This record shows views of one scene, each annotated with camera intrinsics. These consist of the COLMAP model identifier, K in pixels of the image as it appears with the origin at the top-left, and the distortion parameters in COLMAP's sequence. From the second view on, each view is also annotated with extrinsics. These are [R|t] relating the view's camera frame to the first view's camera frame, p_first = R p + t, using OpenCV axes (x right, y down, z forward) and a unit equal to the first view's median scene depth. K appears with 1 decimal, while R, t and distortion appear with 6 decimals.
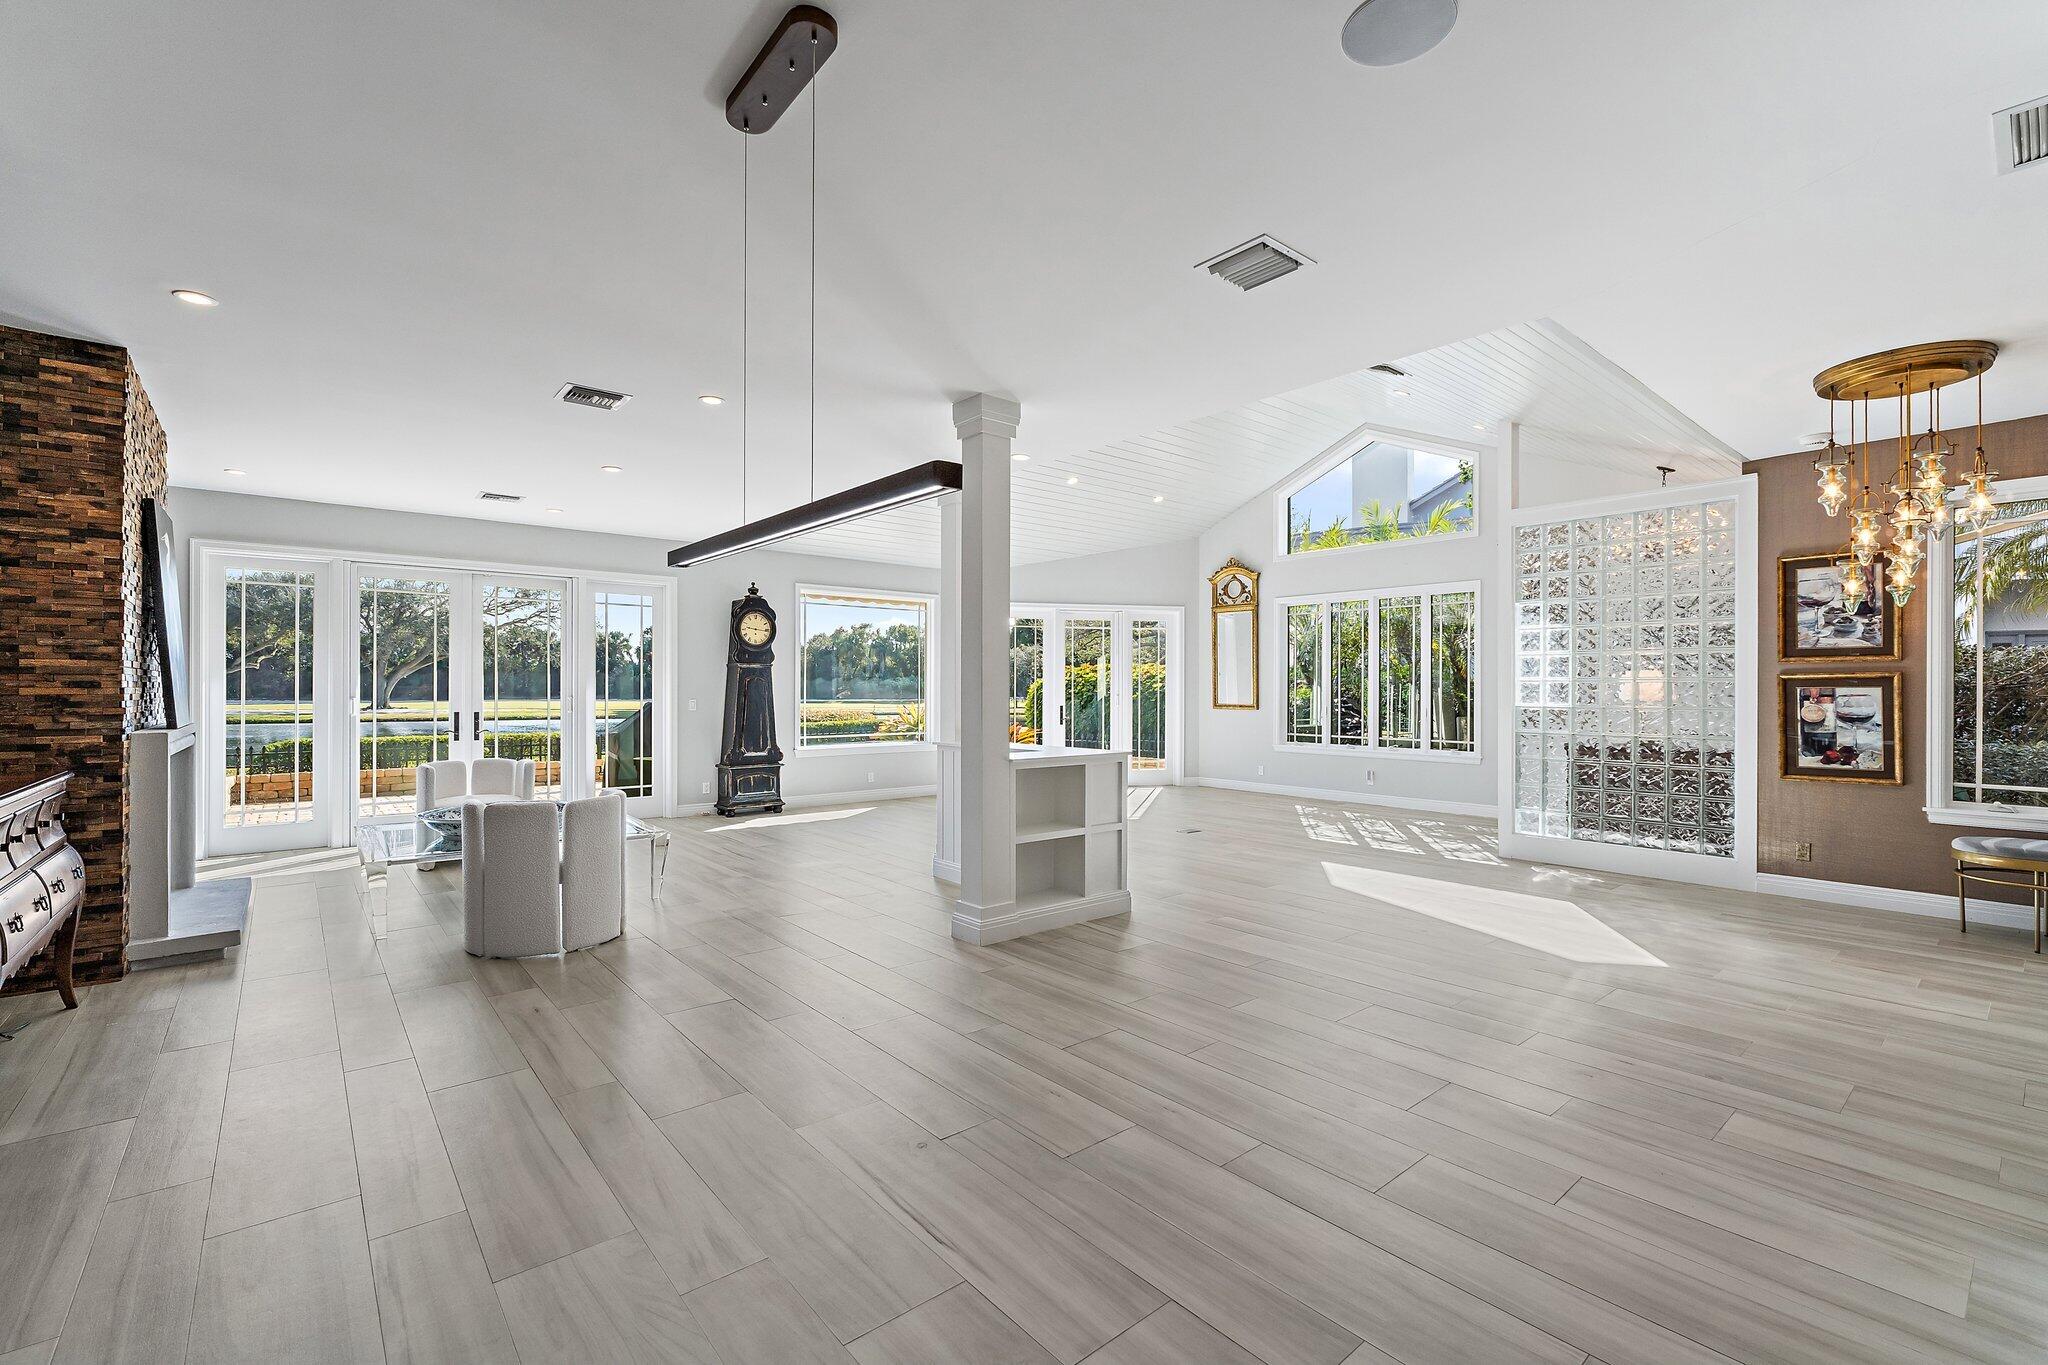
lens RADIAL K [[889.0, 0, 1033.9], [0, 889.0, 690.1], [0, 0, 1]] dist [-0.002594, -0.000112]
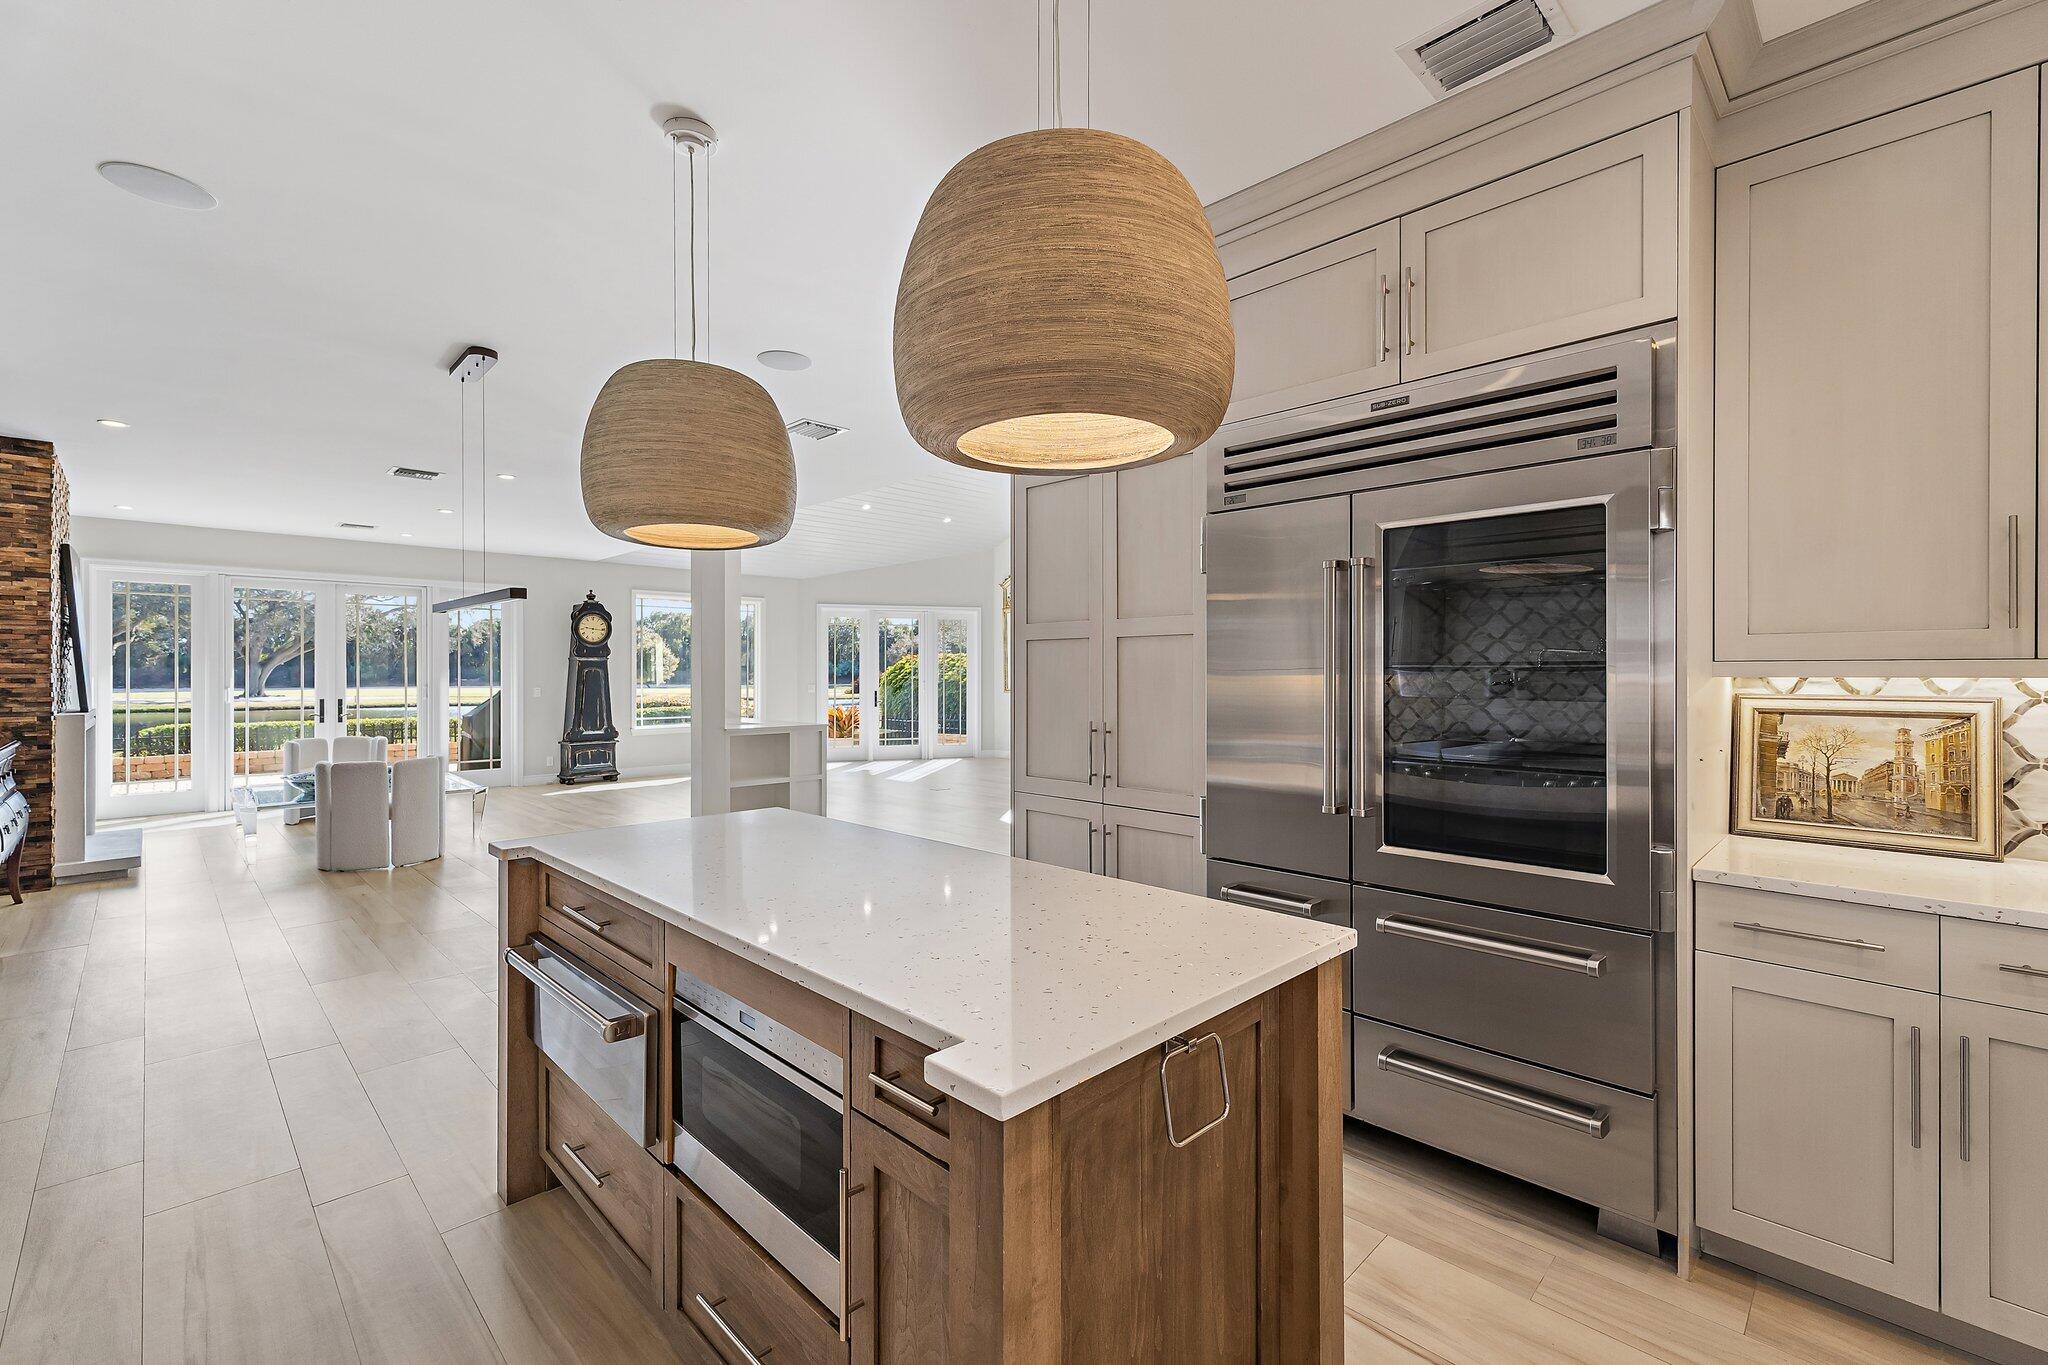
lens RADIAL K [[871.1, 0, 1036.4], [0, 871.1, 674.7], [0, 0, 1]] dist [0.005967, 0.000060]
pose [[0.995534, -0.002879, 0.094355, 0.175175], [0.002858, 0.999996, 0.000359, -0.005084], [-0.094355, -0.000088, 0.995539, -0.235208]]
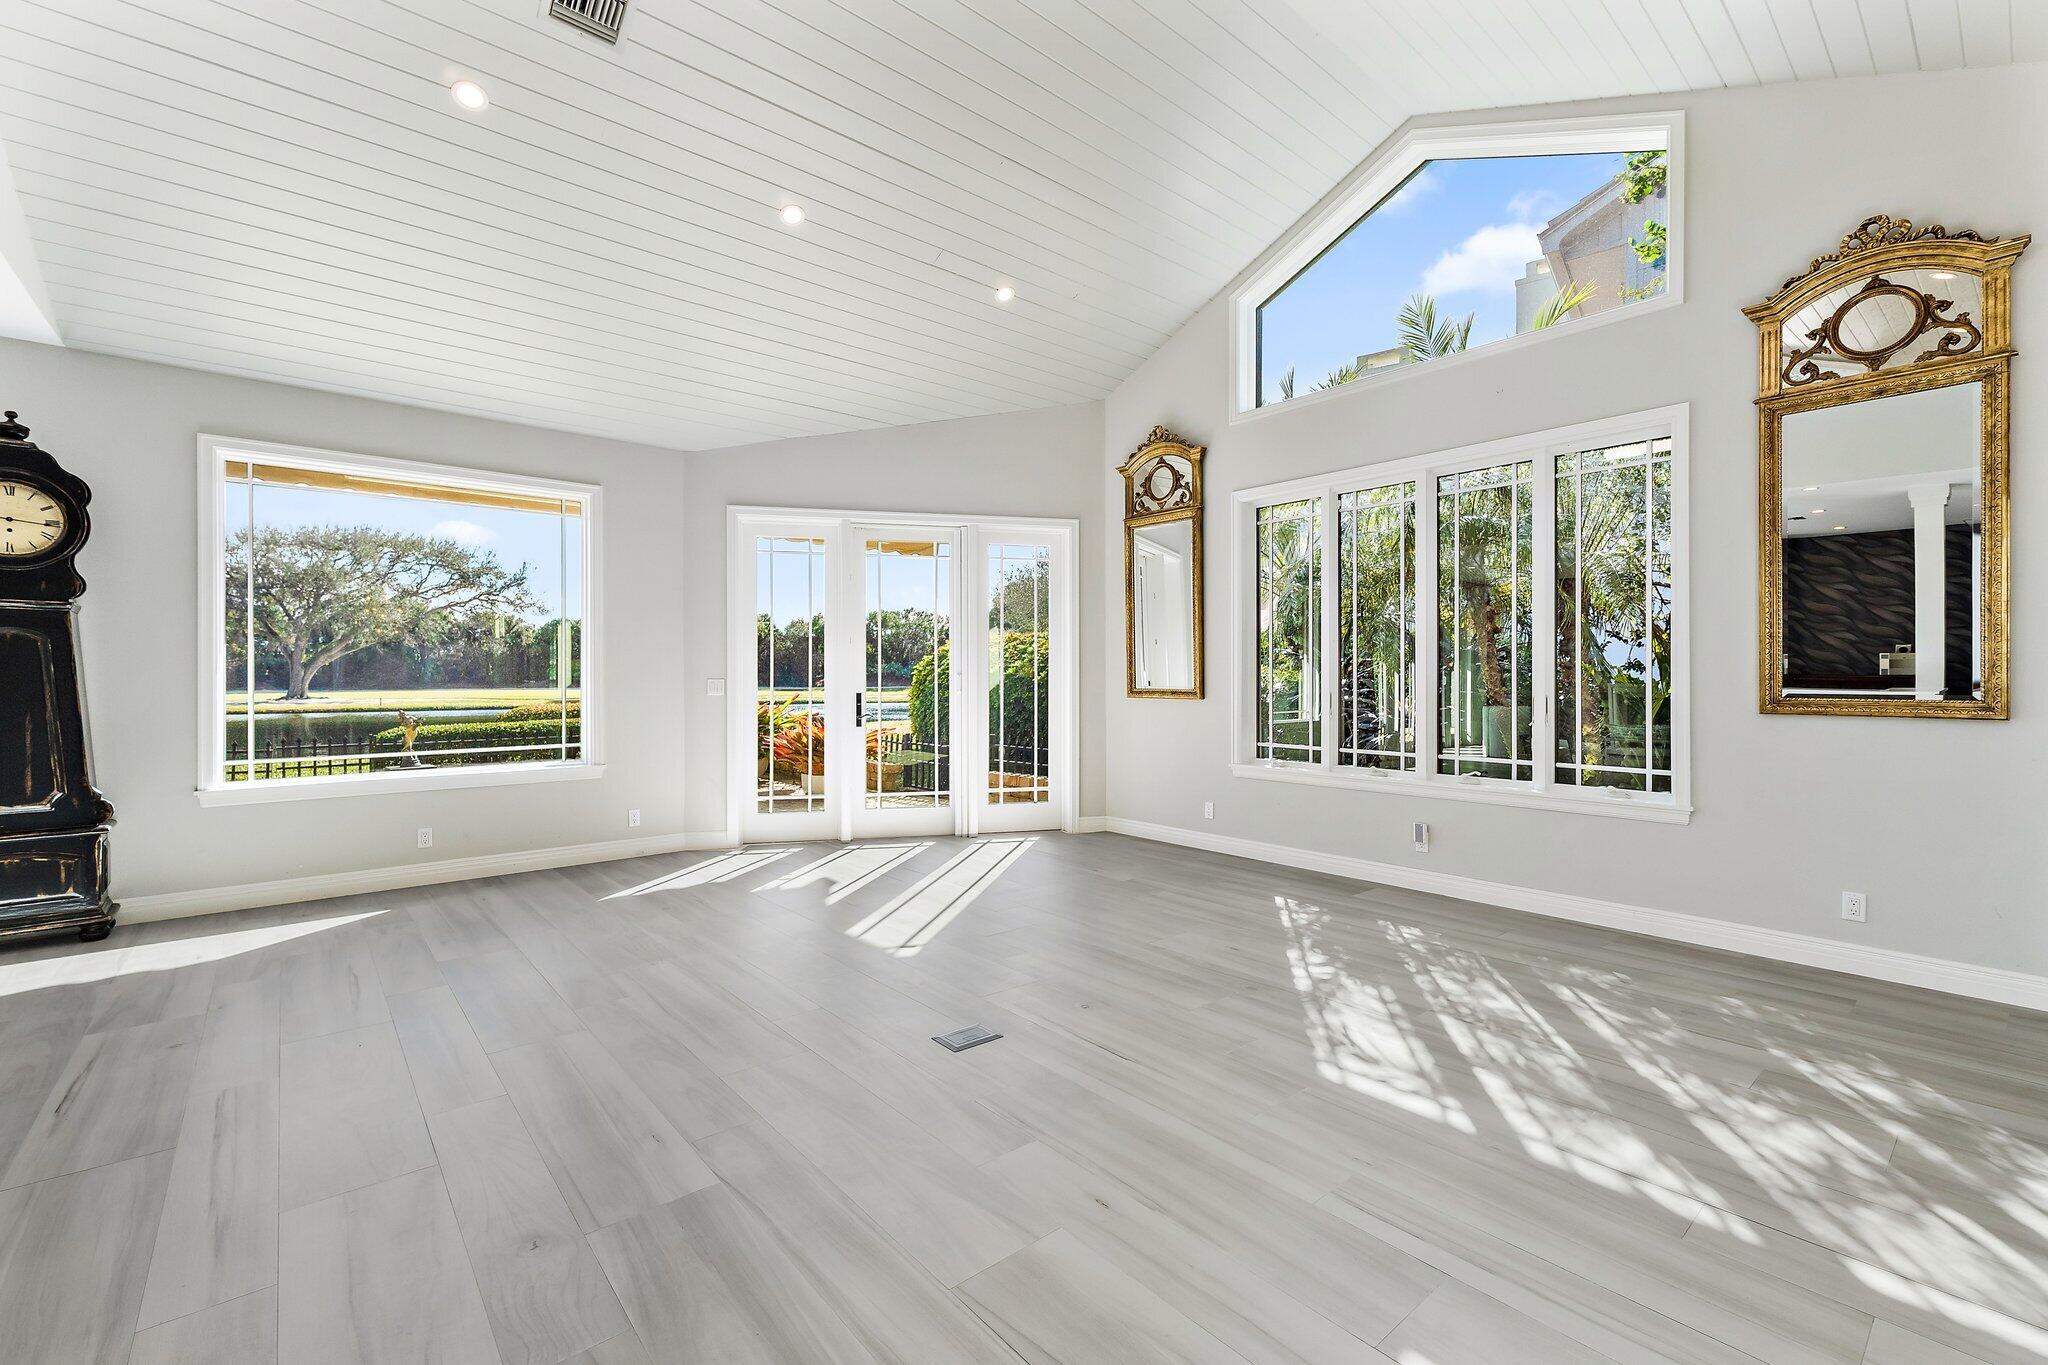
lens RADIAL K [[871.1, 0, 1036.4], [0, 871.1, 674.7], [0, 0, 1]] dist [0.005967, 0.000060]
pose [[0.999948, -0.004377, 0.009264, 0.179960], [0.004404, 0.999986, -0.002897, 0.010110], [-0.009251, 0.002938, 0.999953, 0.579071]]
